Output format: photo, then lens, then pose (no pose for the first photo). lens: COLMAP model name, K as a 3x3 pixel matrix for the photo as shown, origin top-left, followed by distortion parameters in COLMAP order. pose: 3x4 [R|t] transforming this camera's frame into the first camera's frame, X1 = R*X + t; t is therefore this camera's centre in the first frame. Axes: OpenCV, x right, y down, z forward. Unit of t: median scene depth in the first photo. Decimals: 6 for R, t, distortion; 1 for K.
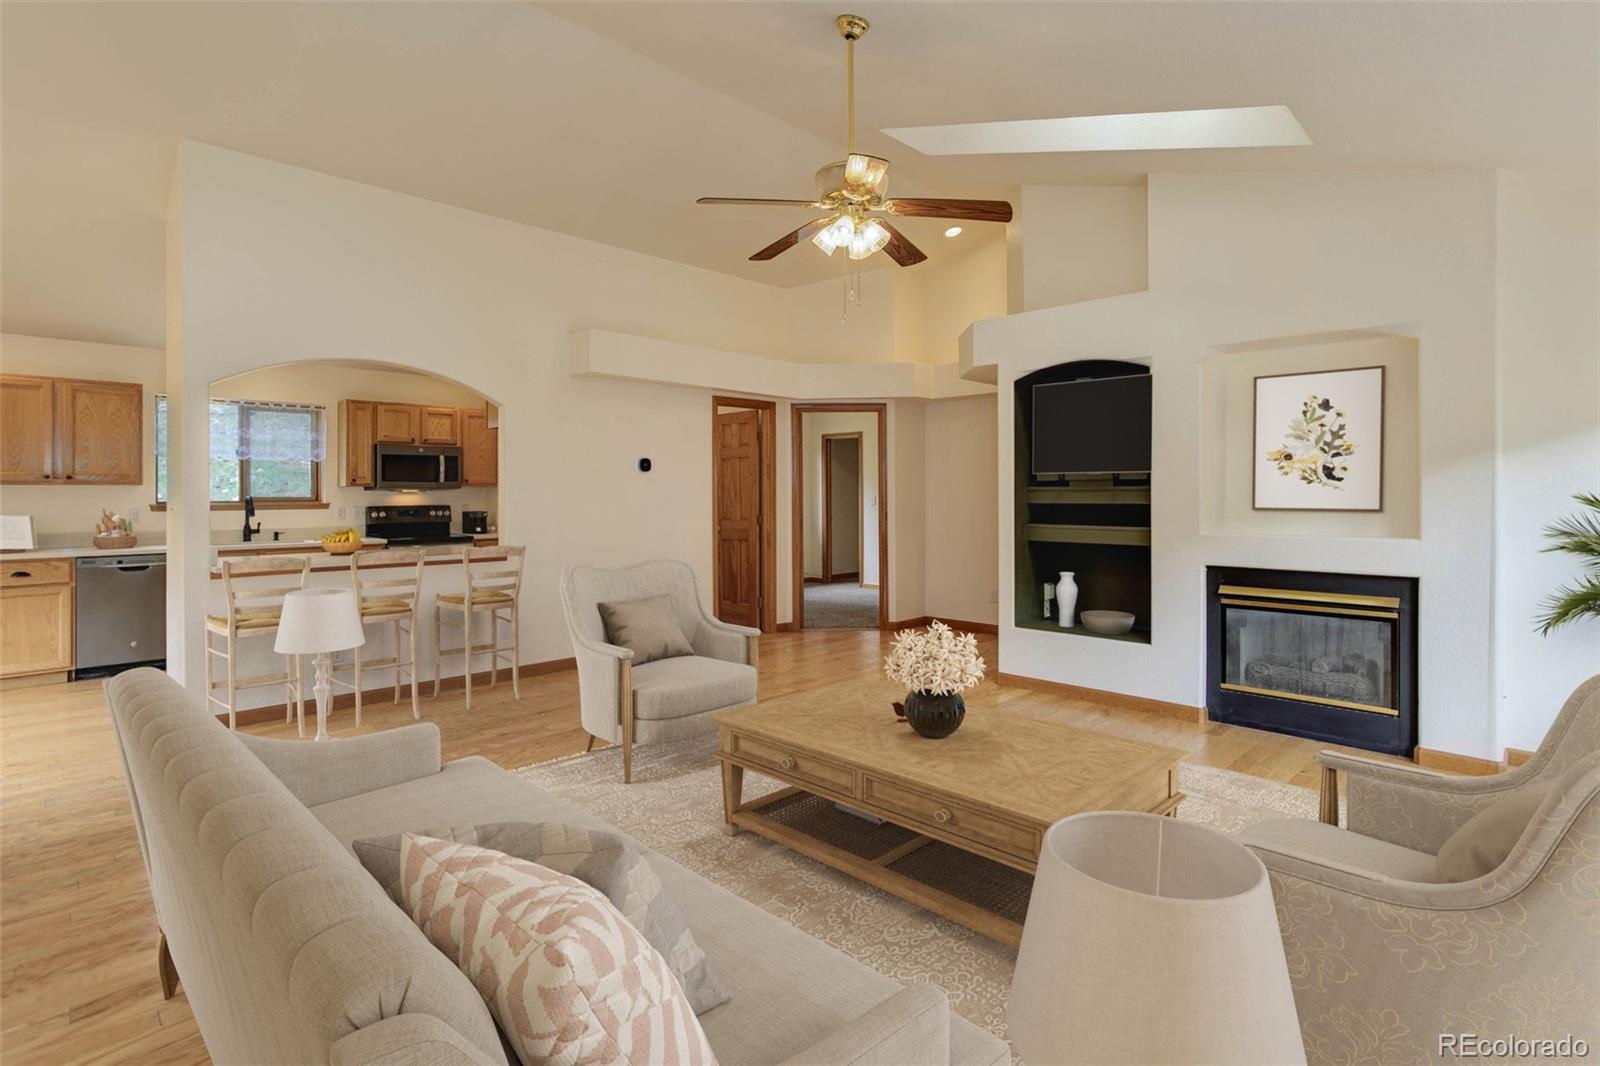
lens RADIAL K [[776.7, 0, 749.7], [0, 776.7, 494.0], [0, 0, 1]] dist [0.025674, 0.001002]
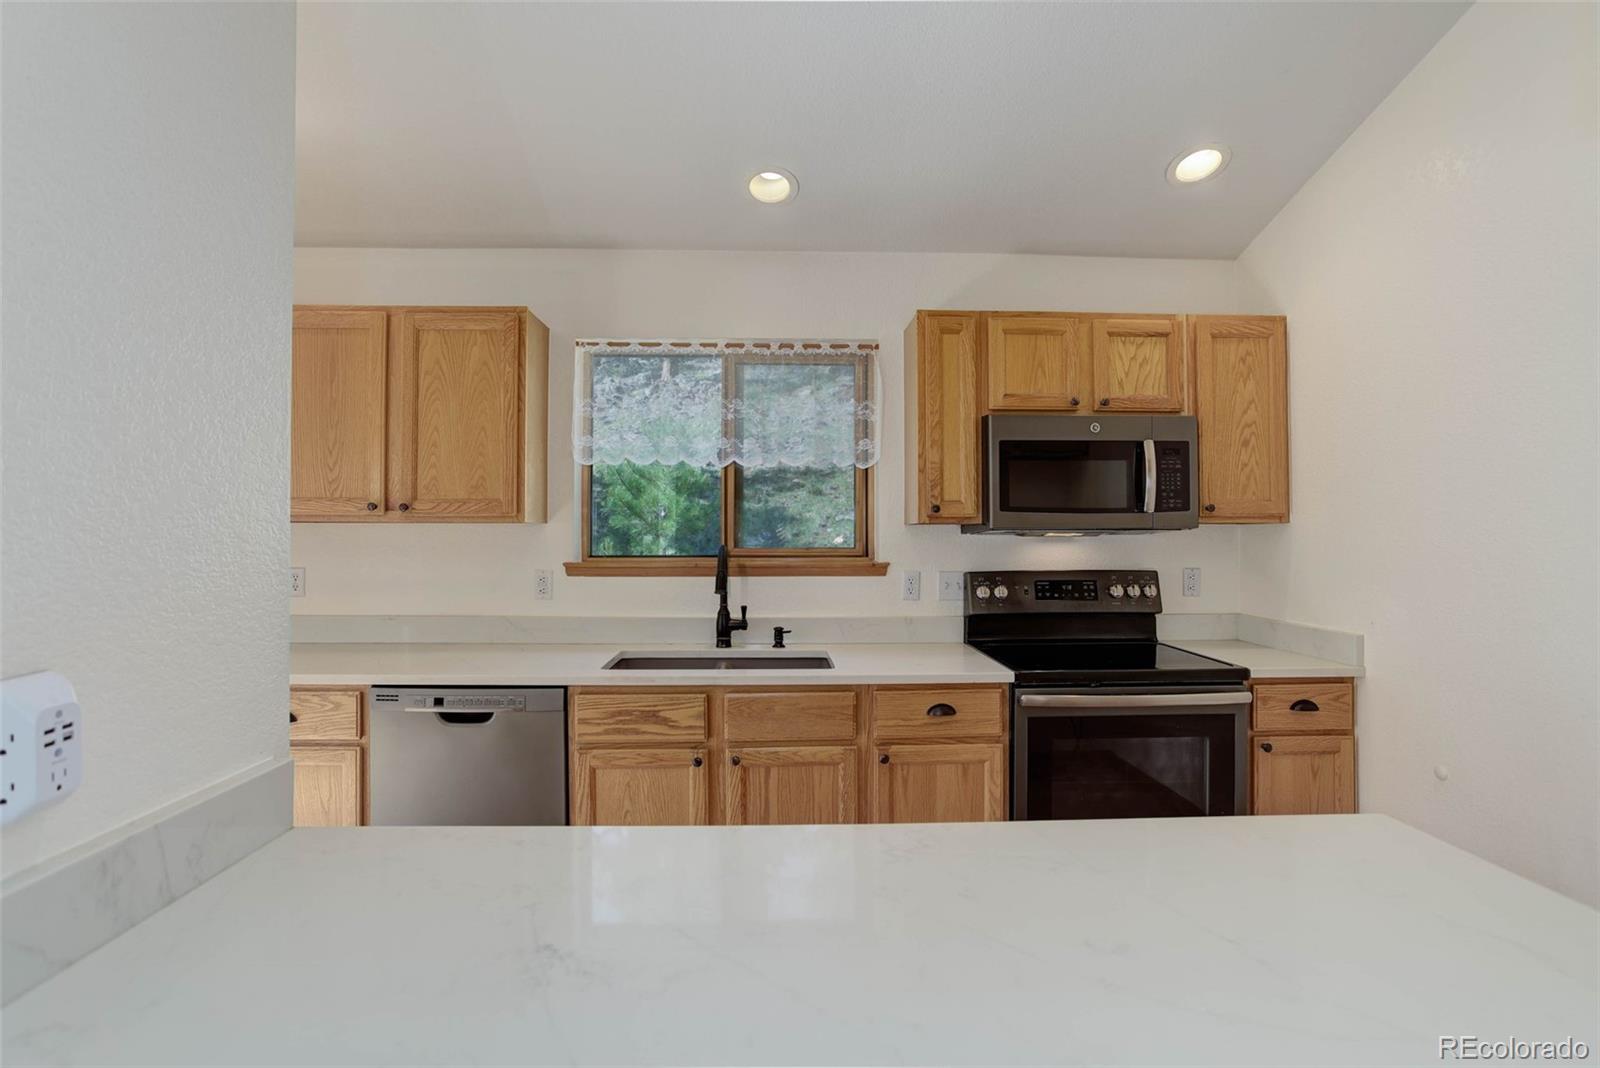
lens RADIAL K [[766.2, 0, 794.0], [0, 766.2, 506.4], [0, 0, 1]] dist [-0.057277, 0.031010]
pose [[0.766973, -0.013051, -0.641546, -0.381920], [-0.003907, 0.999680, -0.025007, -0.010752], [0.641667, 0.021686, 0.766677, 0.803245]]
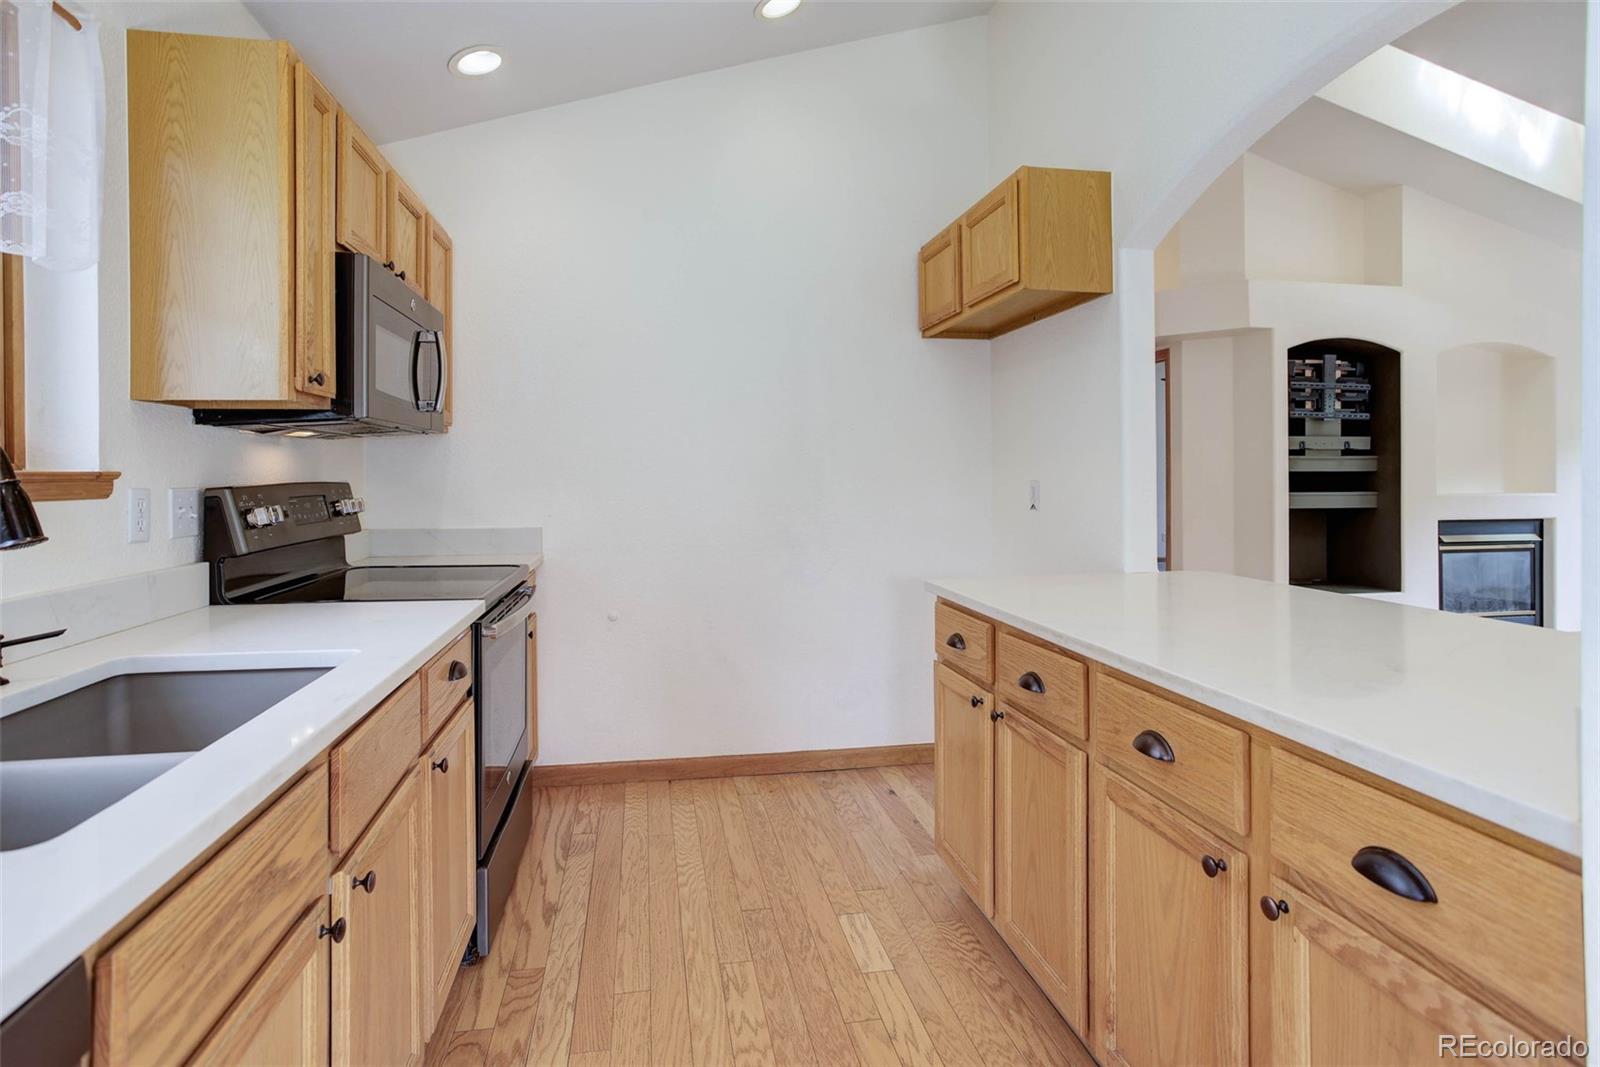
lens RADIAL K [[789.5, 0, 799.1], [0, 789.5, 465.8], [0, 0, 1]] dist [0.000317, 0.000372]
pose [[0.529766, 0.010223, 0.848082, -0.775783], [-0.002600, 0.999942, -0.010429, 0.014236], [-0.848140, 0.003320, 0.529762, 0.904241]]
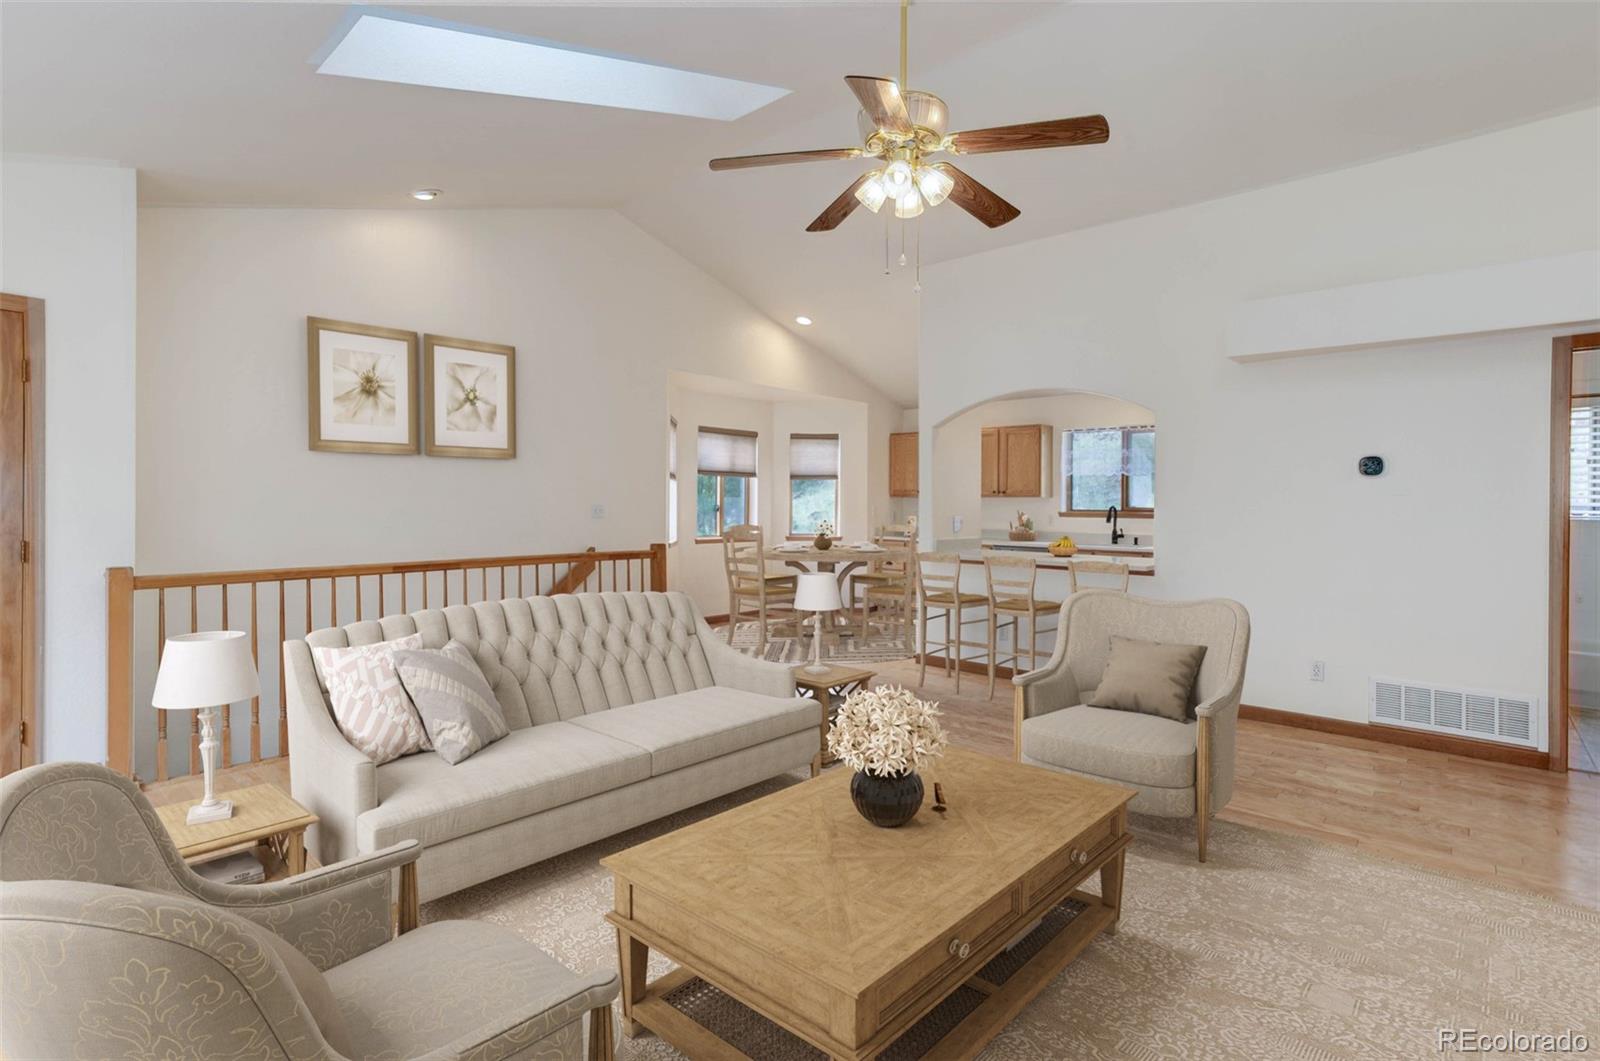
lens RADIAL K [[766.2, 0, 794.0], [0, 766.2, 502.9], [0, 0, 1]] dist [-0.057277, 0.031010]
pose [[0.105280, 0.006578, -0.994421, 0.537921], [-0.009574, 0.999938, 0.005601, -0.005092], [0.994397, 0.008931, 0.105337, 0.455508]]
